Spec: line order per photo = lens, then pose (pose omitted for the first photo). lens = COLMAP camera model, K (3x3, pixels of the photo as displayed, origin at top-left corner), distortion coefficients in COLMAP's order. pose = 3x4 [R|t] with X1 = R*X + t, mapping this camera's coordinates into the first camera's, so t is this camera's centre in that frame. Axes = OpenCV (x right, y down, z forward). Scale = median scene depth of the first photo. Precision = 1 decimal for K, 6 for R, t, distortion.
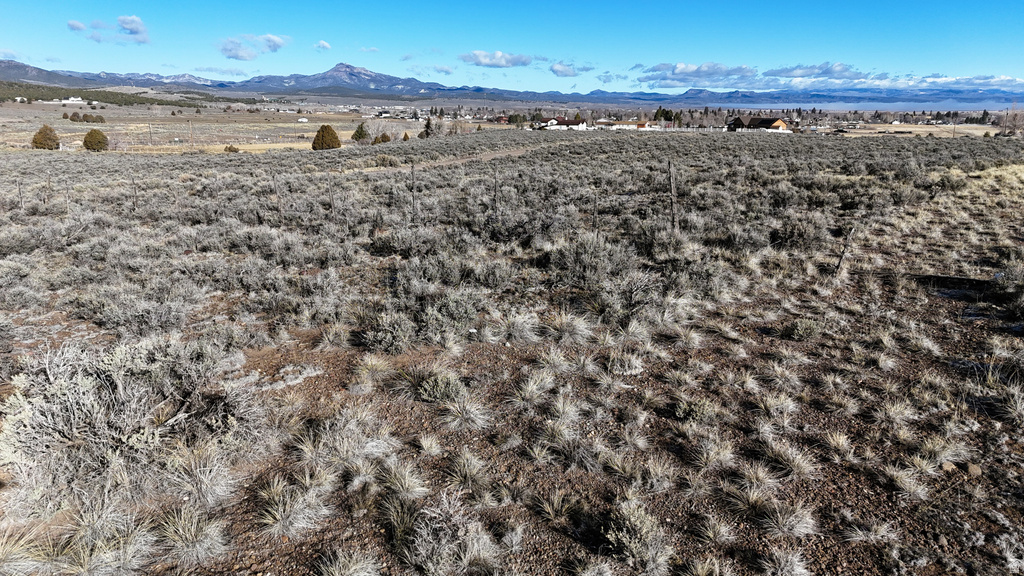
lens RADIAL K [[750.9, 0, 513.6], [0, 750.9, 287.4], [0, 0, 1]] dist [0.075892, -0.058298]
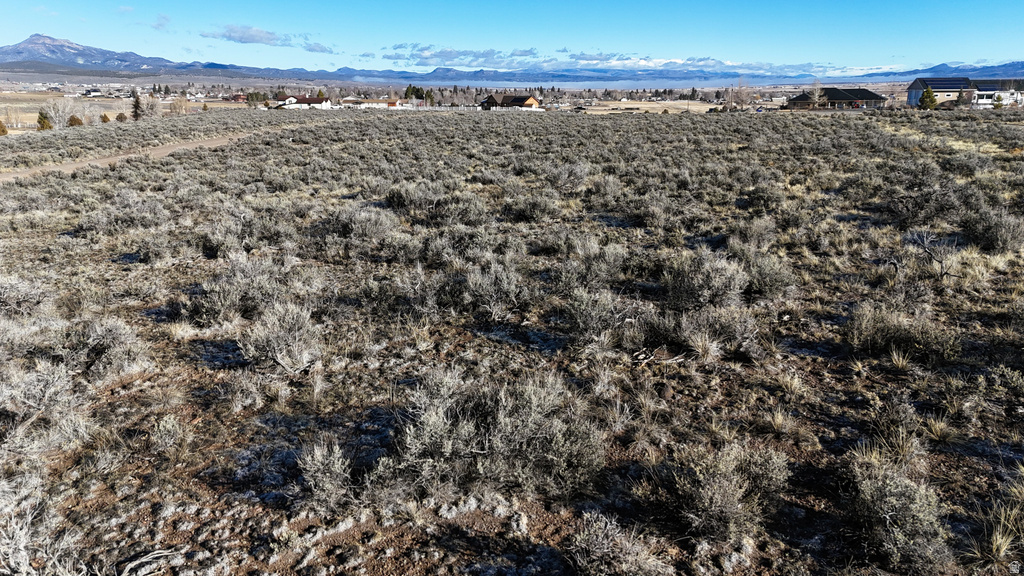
lens RADIAL K [[750.9, 0, 512.8], [0, 750.9, 282.6], [0, 0, 1]] dist [0.075892, -0.058298]
pose [[0.950103, -0.085340, 0.300035, 0.003181], [0.079019, 0.996321, 0.033163, -0.003510], [-0.301761, -0.007800, 0.953352, 0.016301]]
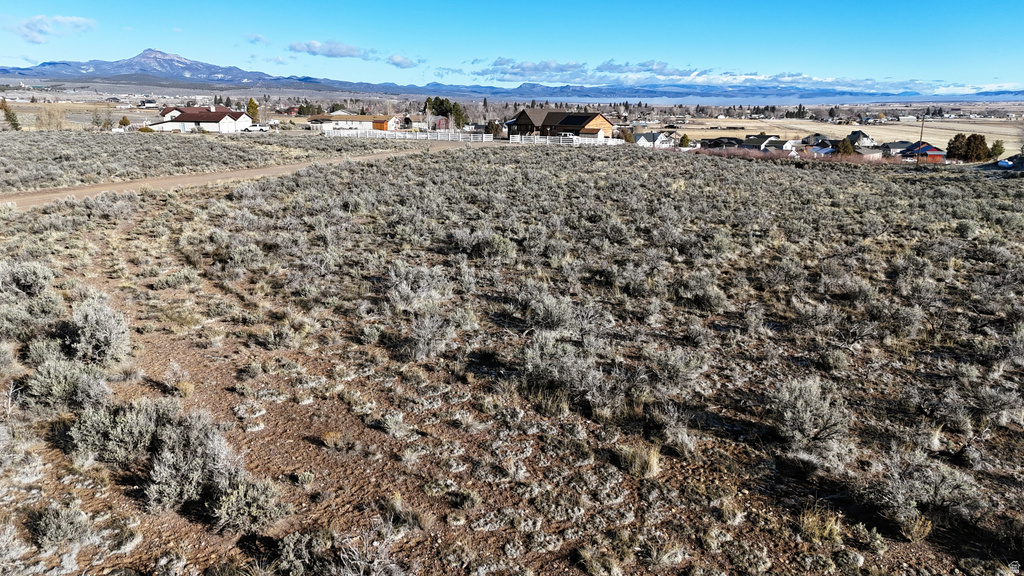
lens RADIAL K [[750.9, 0, 514.1], [0, 750.9, 286.1], [0, 0, 1]] dist [0.075892, -0.058298]
pose [[0.978349, -0.046256, 0.201728, 0.039216], [0.044707, 0.998925, 0.012232, -0.024200], [-0.202077, -0.002949, 0.979365, 0.108093]]
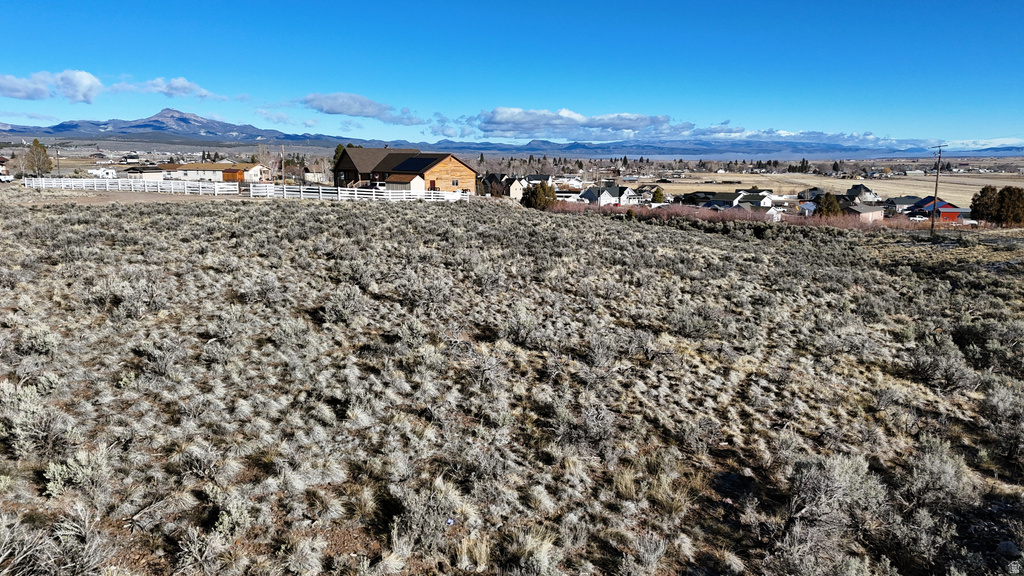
lens RADIAL K [[750.9, 0, 513.5], [0, 750.9, 287.8], [0, 0, 1]] dist [0.075892, -0.058298]
pose [[0.981023, -0.032182, 0.191202, 0.064832], [0.043855, 0.997403, -0.057139, -0.029724], [-0.188866, 0.064440, 0.979886, 0.139459]]
